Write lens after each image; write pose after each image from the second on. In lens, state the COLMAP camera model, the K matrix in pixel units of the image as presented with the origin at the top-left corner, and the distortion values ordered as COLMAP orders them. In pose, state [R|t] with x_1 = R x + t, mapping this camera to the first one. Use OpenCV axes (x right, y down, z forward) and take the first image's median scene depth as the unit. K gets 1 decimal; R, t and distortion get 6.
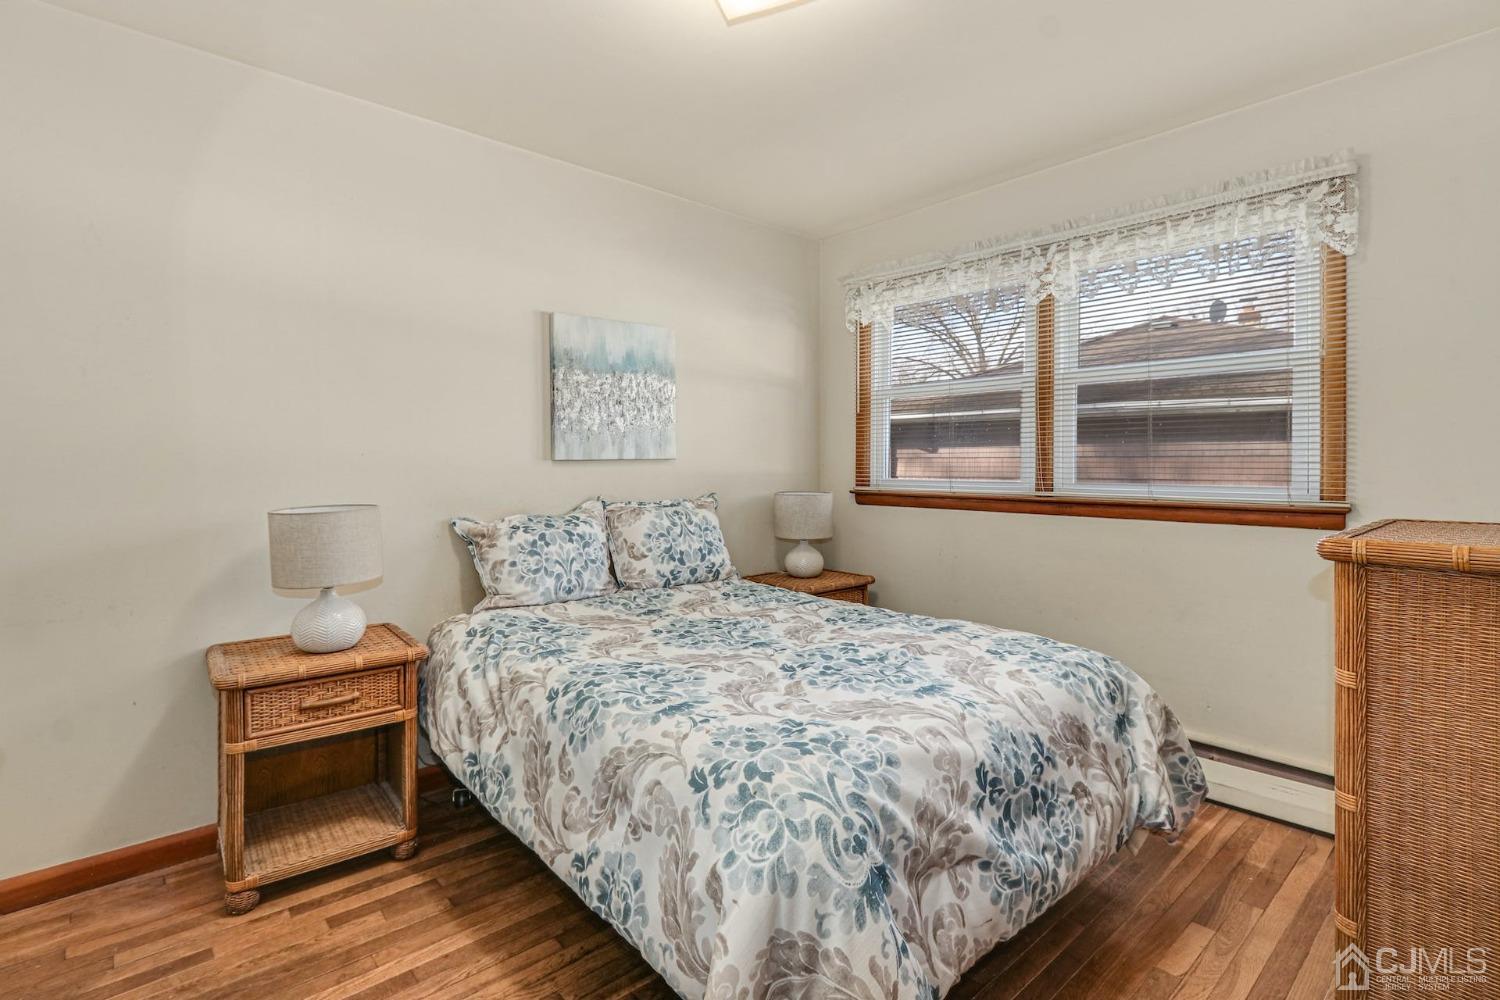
lens RADIAL K [[703.0, 0, 724.6], [0, 703.0, 465.3], [0, 0, 1]] dist [-0.005861, -0.000487]
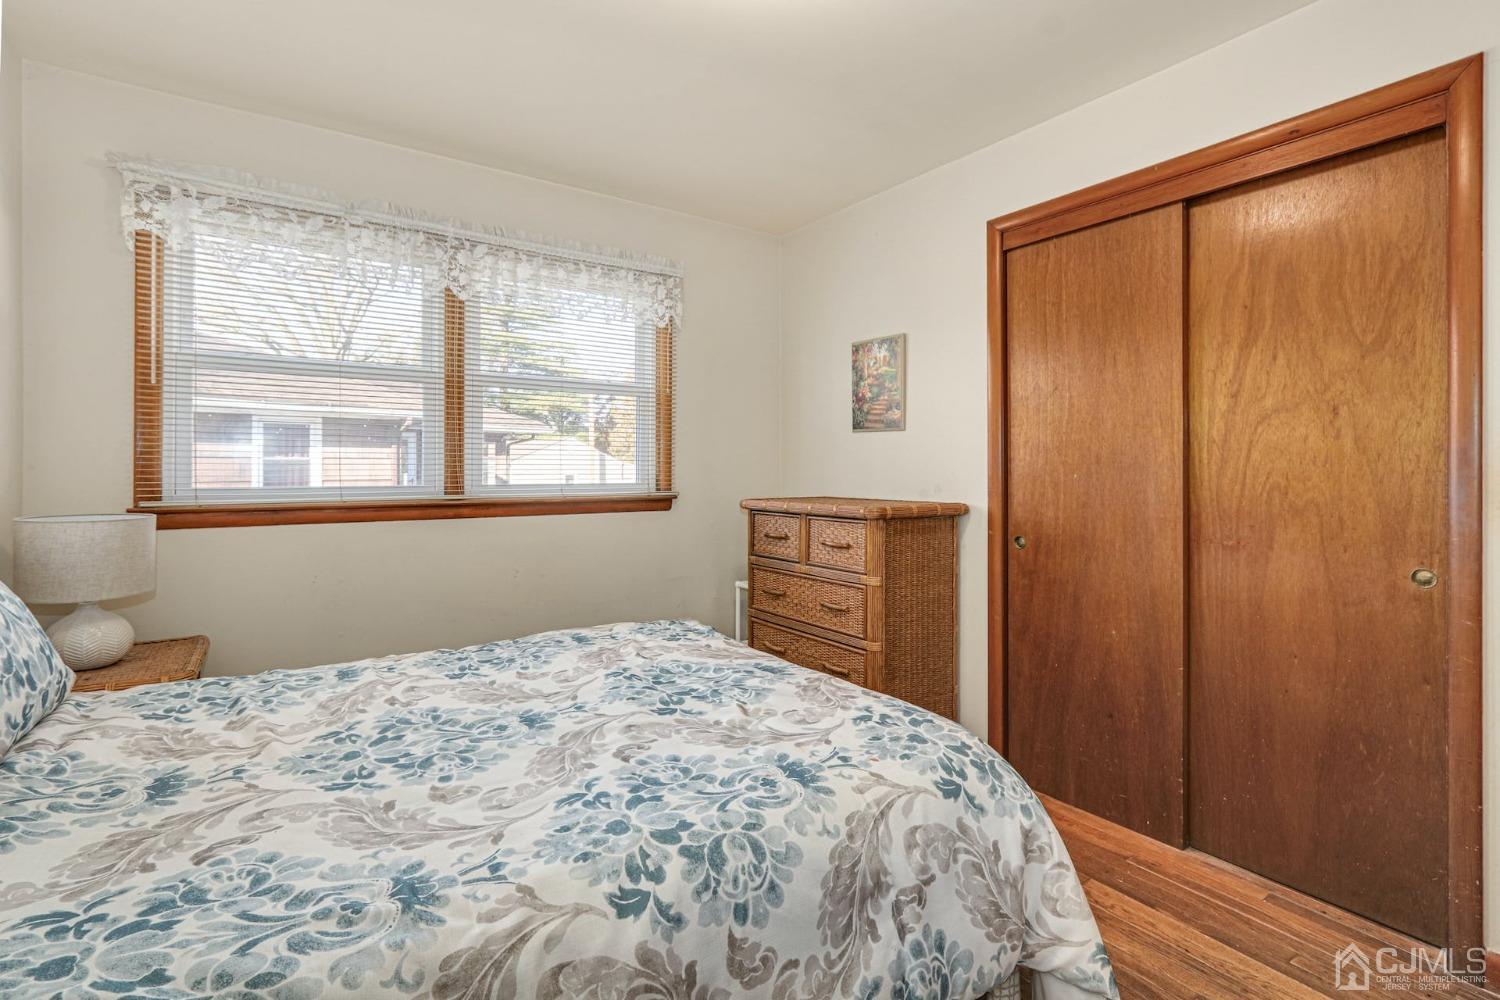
lens RADIAL K [[703.0, 0, 723.0], [0, 703.0, 473.4], [0, 0, 1]] dist [-0.005861, -0.000487]
pose [[0.117877, -0.006782, 0.993005, -0.823078], [-0.002983, 0.999970, 0.007184, 0.000560], [-0.993024, -0.003809, 0.117853, 0.941873]]
